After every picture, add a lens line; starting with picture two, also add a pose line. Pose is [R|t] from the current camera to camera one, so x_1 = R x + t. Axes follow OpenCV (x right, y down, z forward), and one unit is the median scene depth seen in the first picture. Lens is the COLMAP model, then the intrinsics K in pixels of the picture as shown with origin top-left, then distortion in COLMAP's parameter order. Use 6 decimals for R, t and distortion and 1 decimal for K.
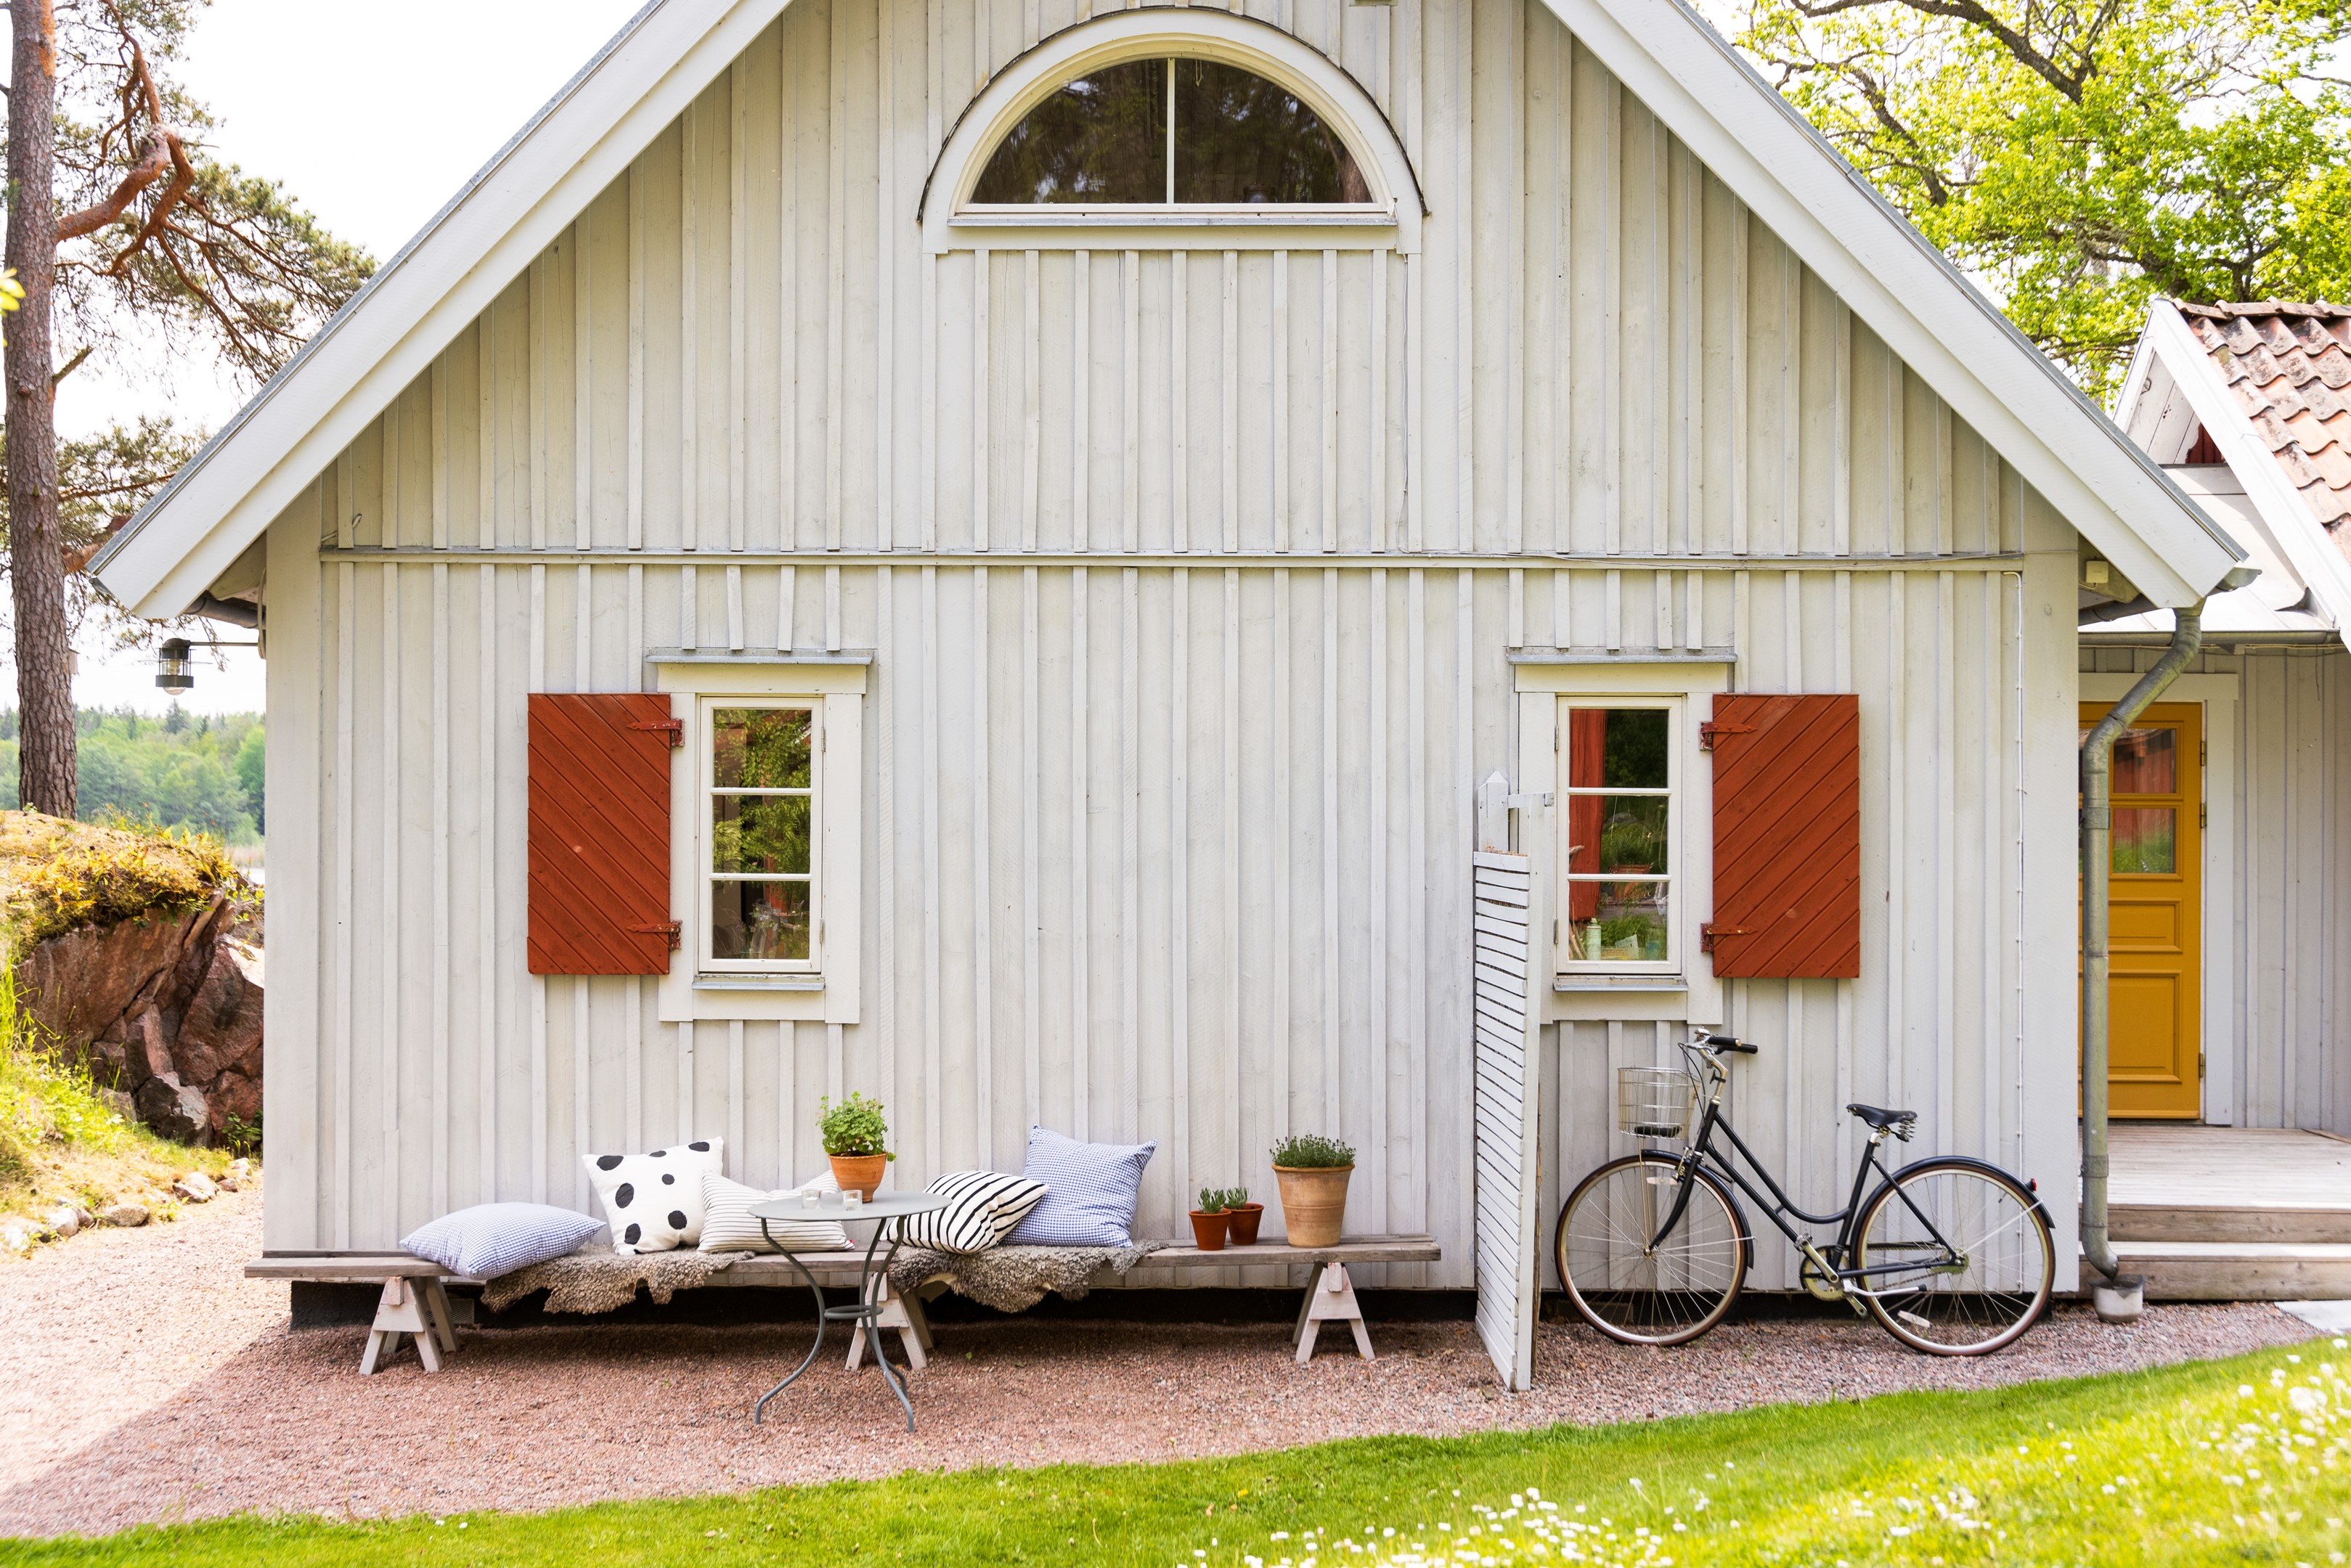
lens RADIAL K [[2724.2, 0, 1111.7], [0, 2724.2, 832.3], [0, 0, 1]] dist [0.011863, 0.000000]
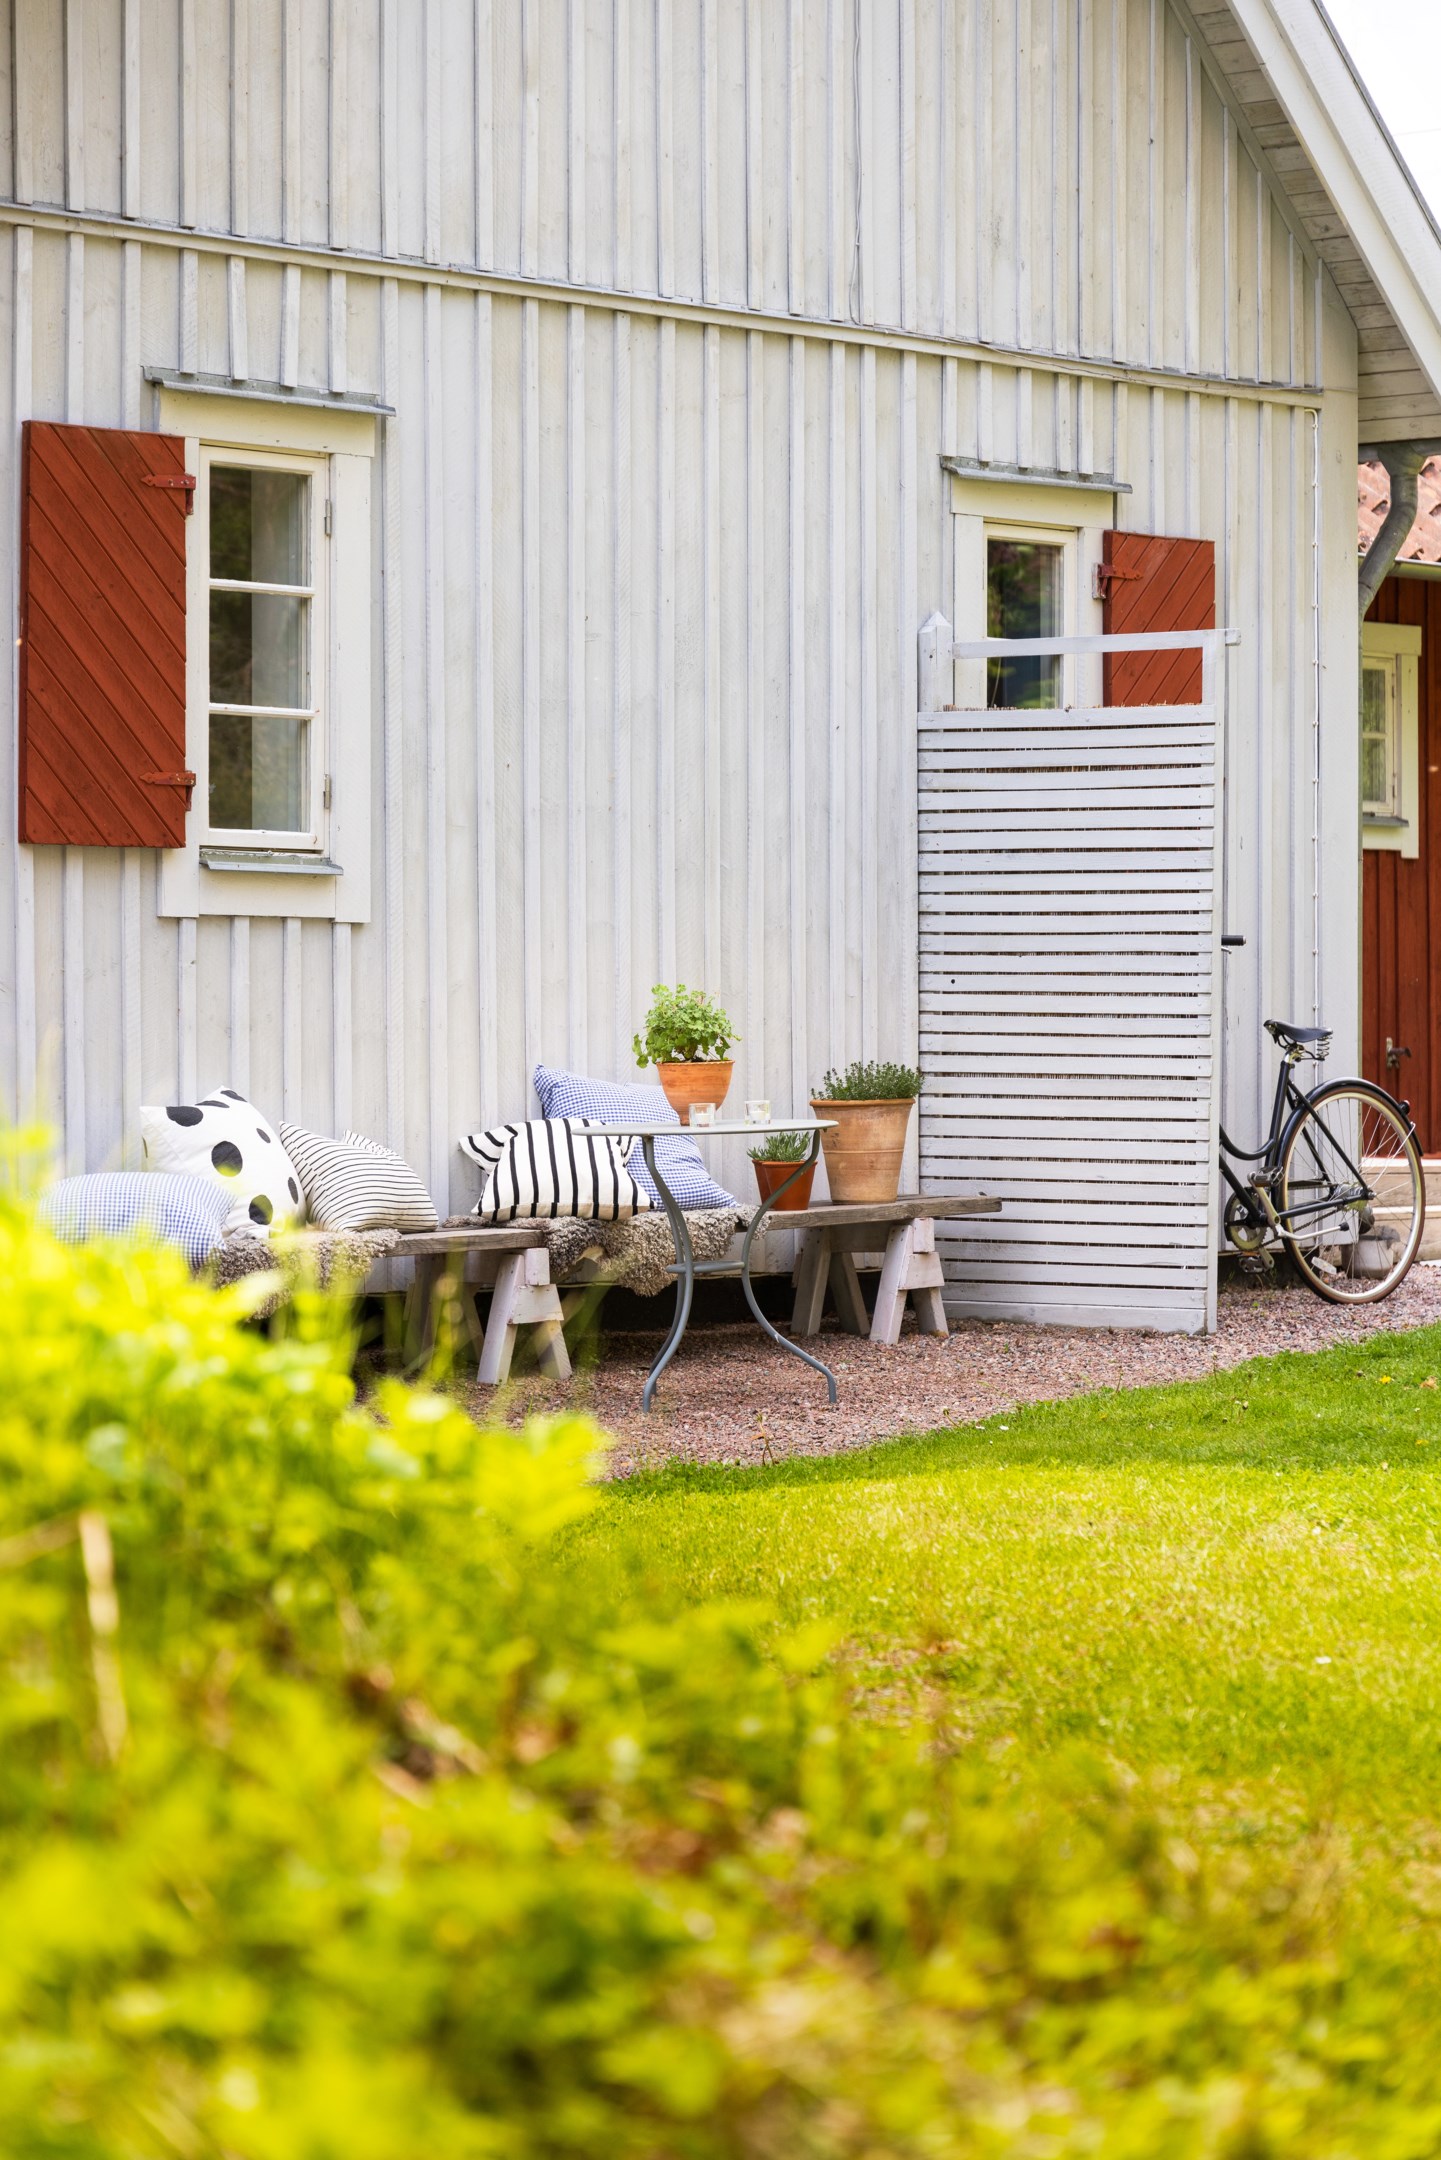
lens RADIAL K [[5991.3, 0, 724.7], [0, 5991.3, 1081.7], [0, 0, 1]] dist [0.028656, 0.000000]
pose [[0.637036, -0.009173, 0.770780, -1.238869], [0.000310, 0.999932, 0.011644, 0.093788], [-0.770834, -0.007179, 0.636995, -0.062973]]
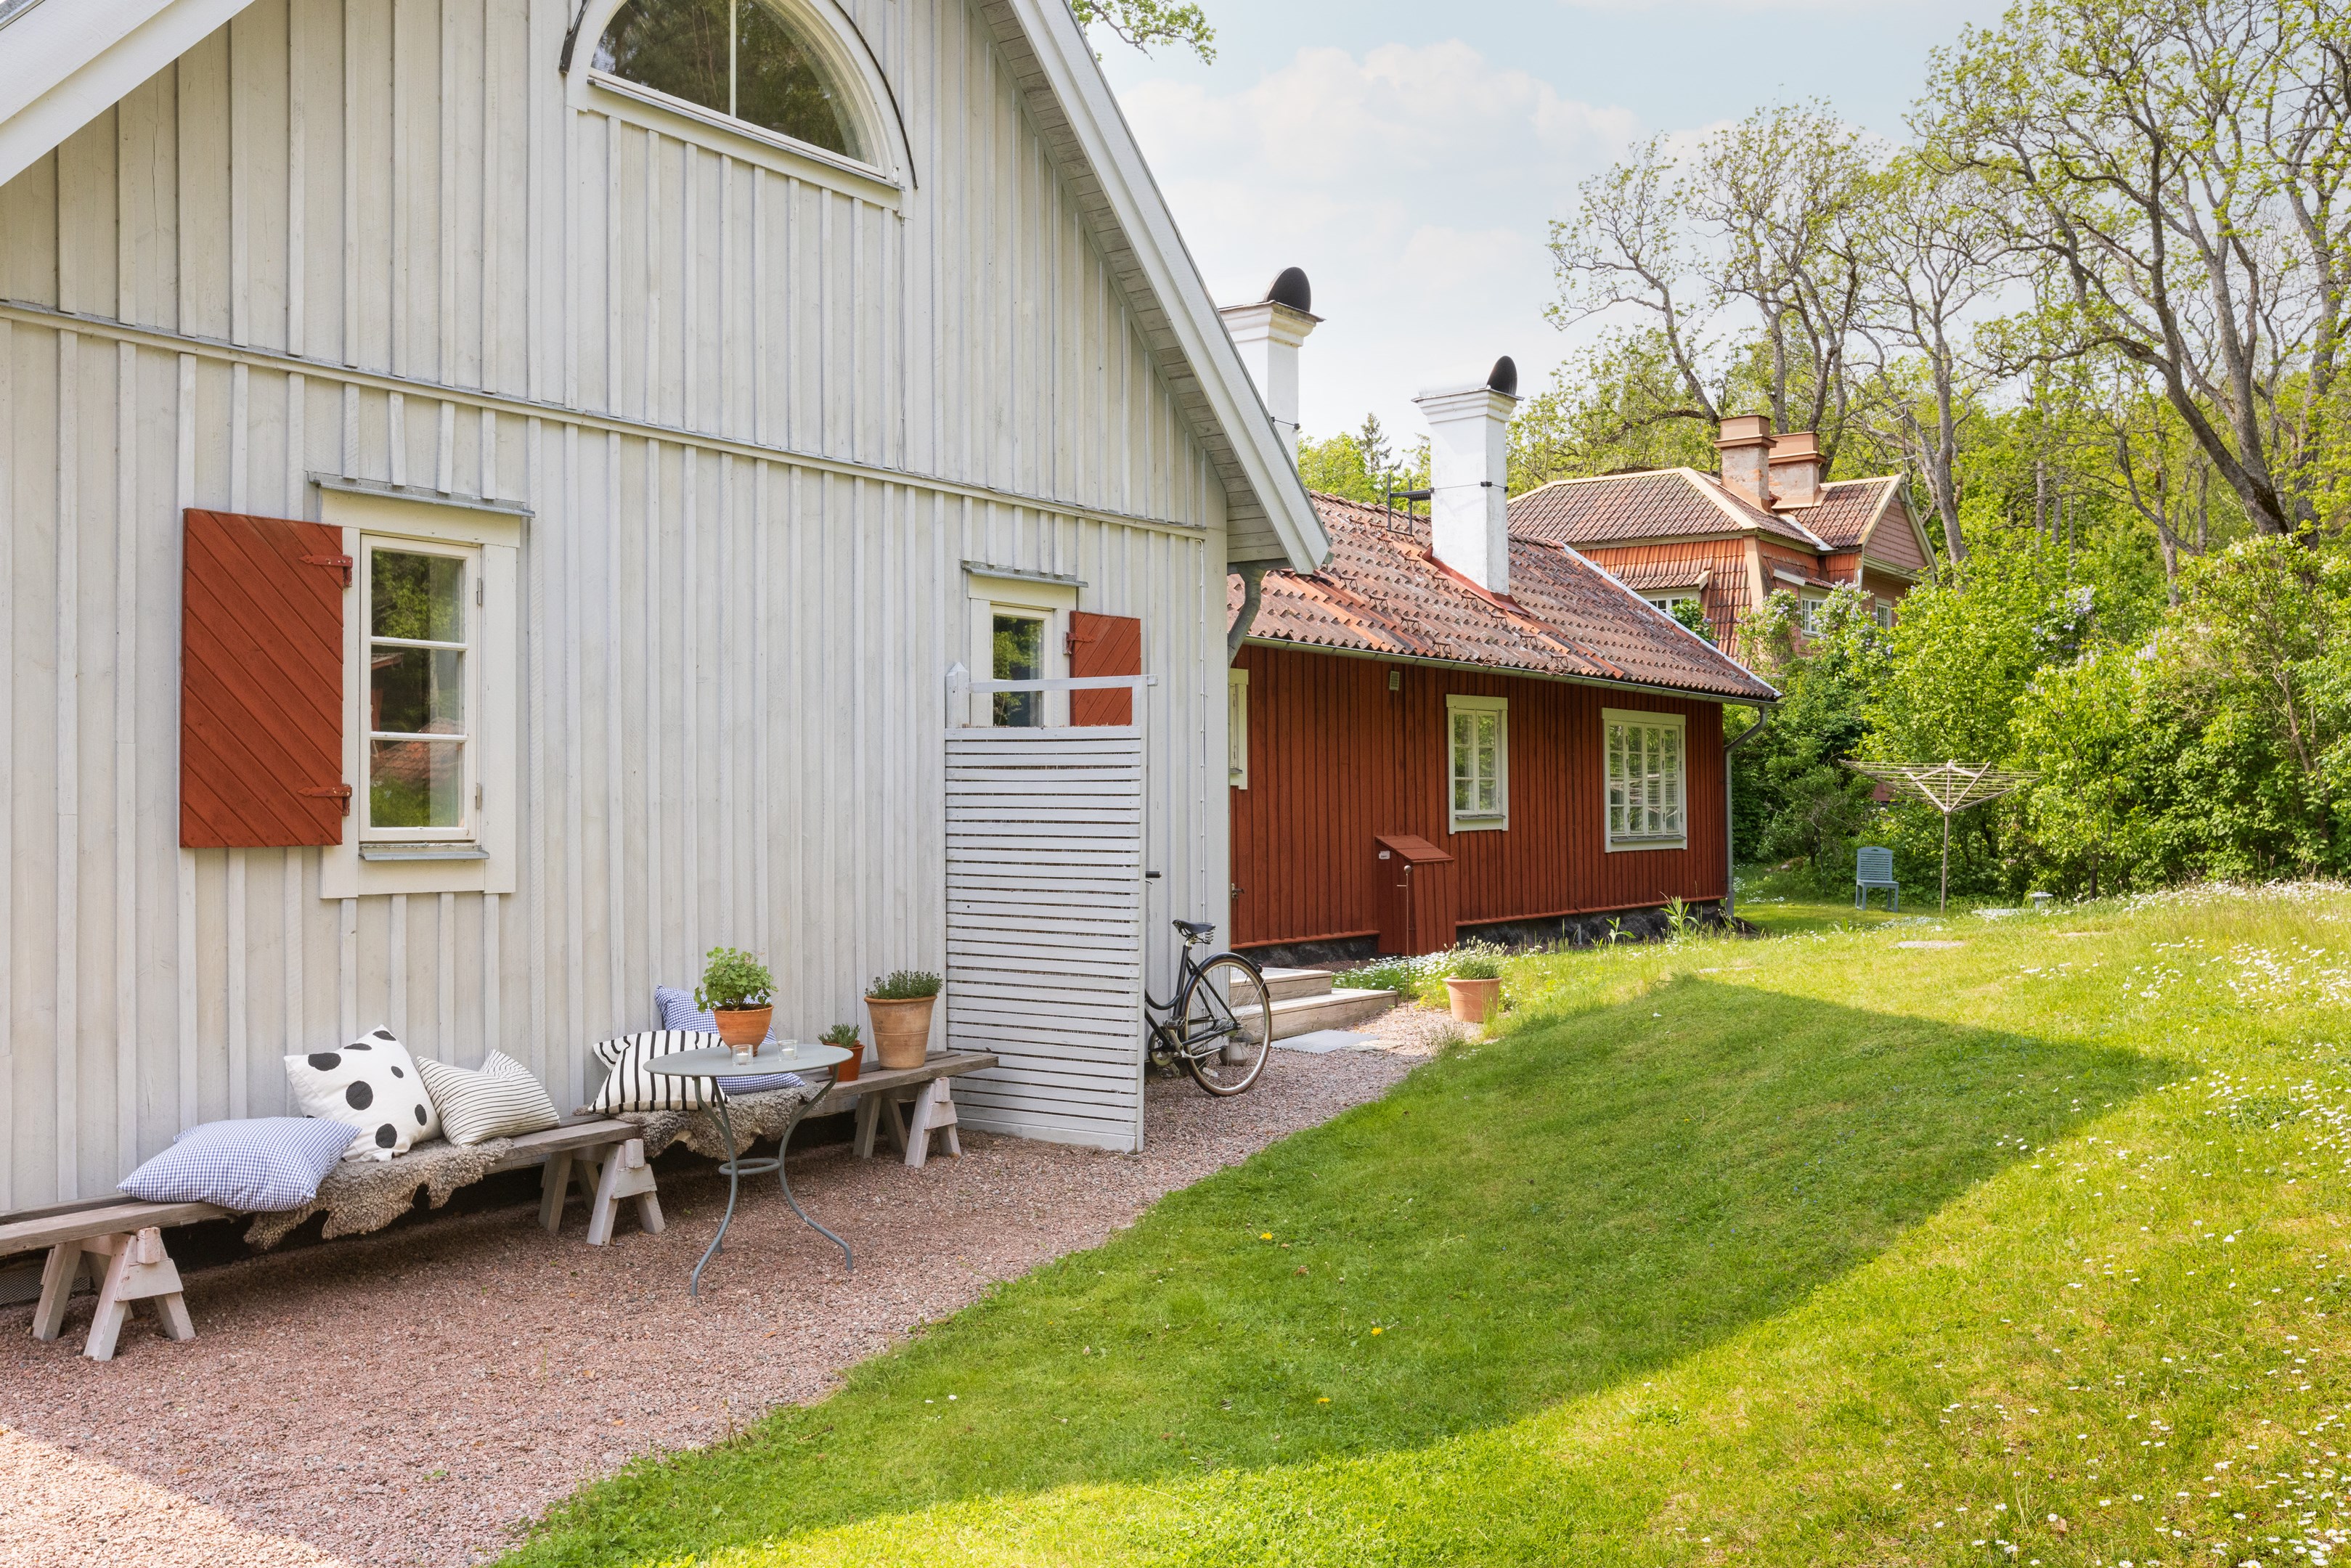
lens RADIAL K [[2111.4, 0, 1192.8], [0, 2111.4, 791.0], [0, 0, 1]] dist [-0.027759, 0.024187]
pose [[0.553261, 0.001638, 0.833006, -0.577608], [0.002262, 0.999991, -0.003468, 0.037961], [-0.833005, 0.003803, 0.553253, 0.396233]]
